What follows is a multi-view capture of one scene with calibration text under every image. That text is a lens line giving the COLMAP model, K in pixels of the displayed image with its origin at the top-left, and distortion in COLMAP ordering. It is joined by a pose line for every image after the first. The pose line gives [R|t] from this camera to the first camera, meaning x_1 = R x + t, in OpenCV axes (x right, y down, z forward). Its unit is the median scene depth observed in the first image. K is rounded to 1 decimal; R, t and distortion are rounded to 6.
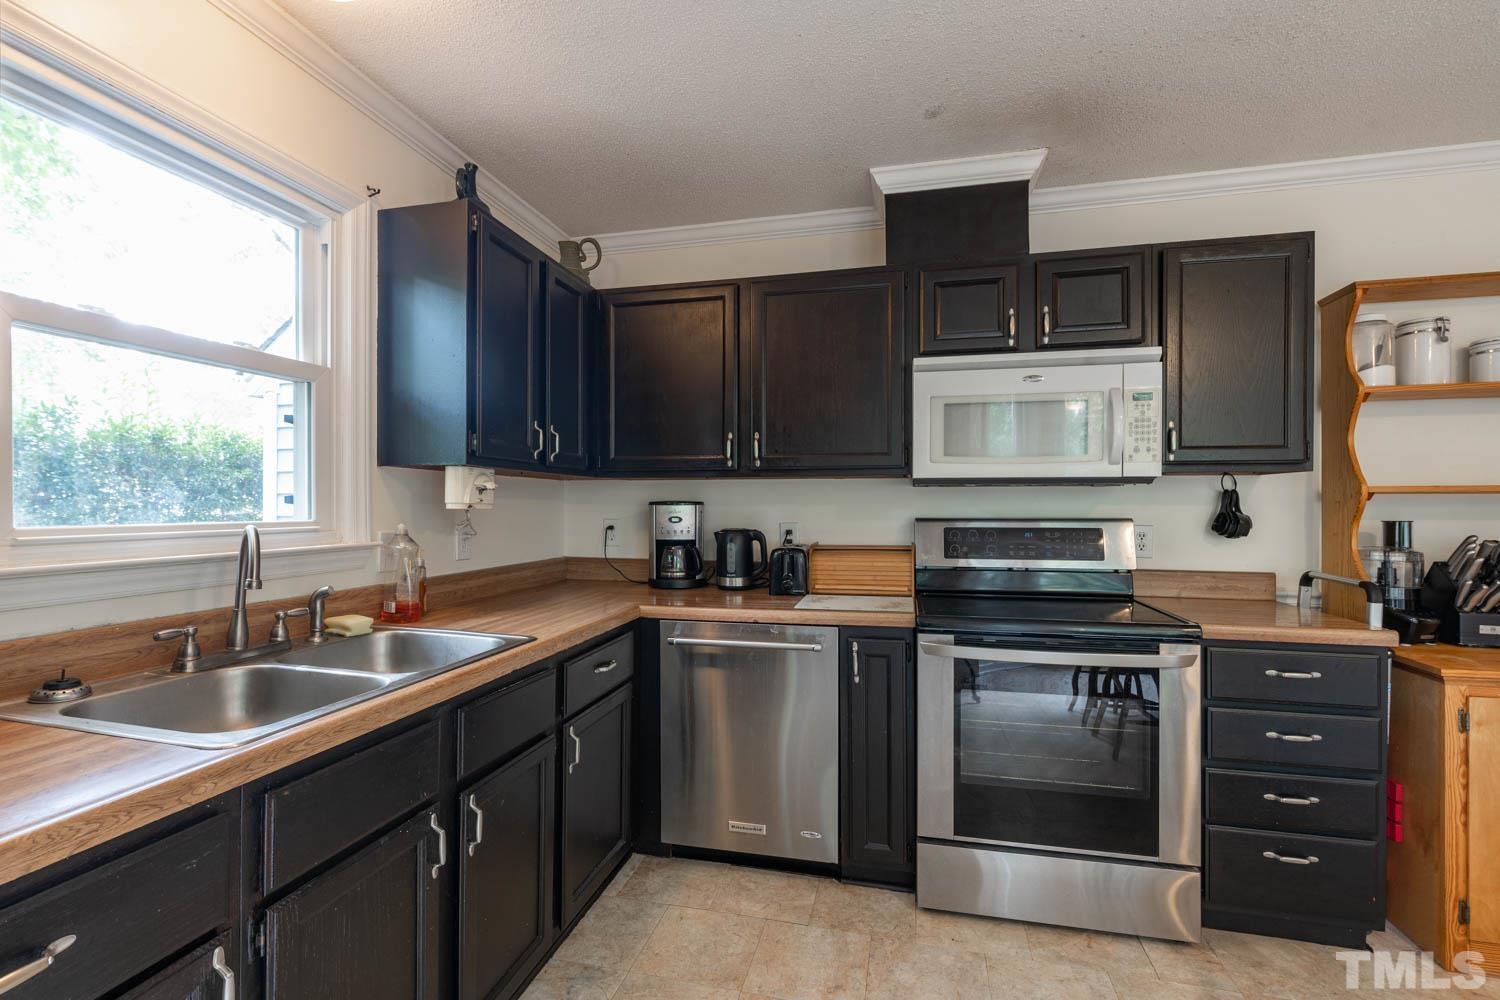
lens RADIAL K [[671.8, 0, 756.8], [0, 671.8, 506.1], [0, 0, 1]] dist [-0.004208, 0.002282]
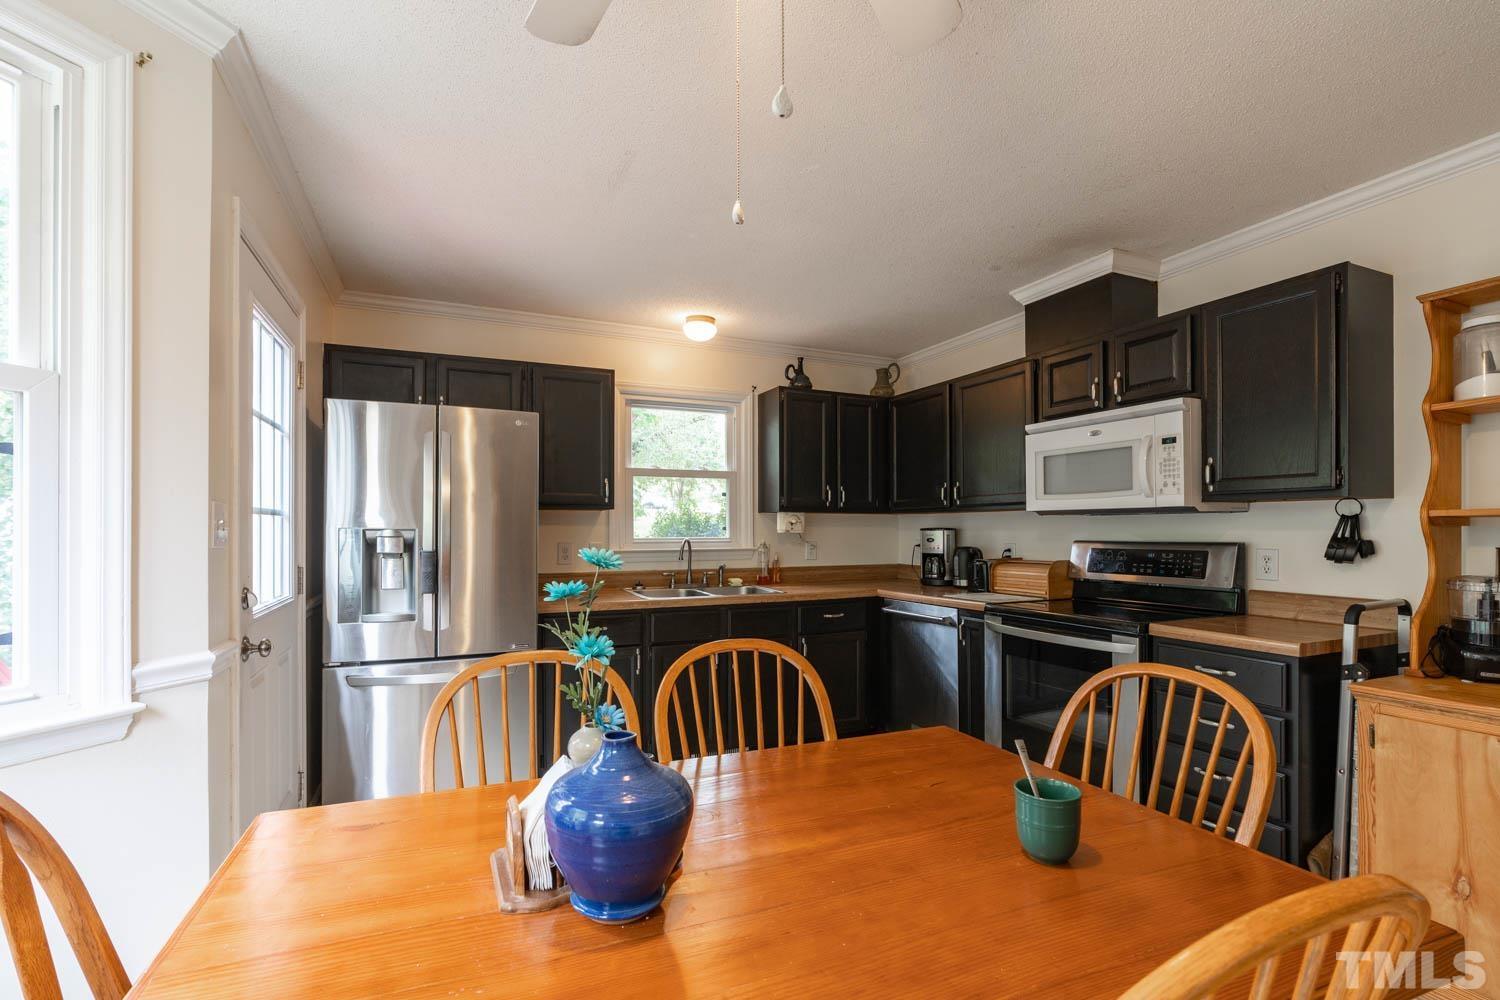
lens RADIAL K [[671.8, 0, 728.8], [0, 671.8, 531.0], [0, 0, 1]] dist [-0.004208, 0.002282]
pose [[0.597127, -0.001341, -0.802145, 0.983296], [0.002735, 0.999996, 0.000365, -0.002661], [0.802142, -0.002412, 0.597129, -0.329586]]
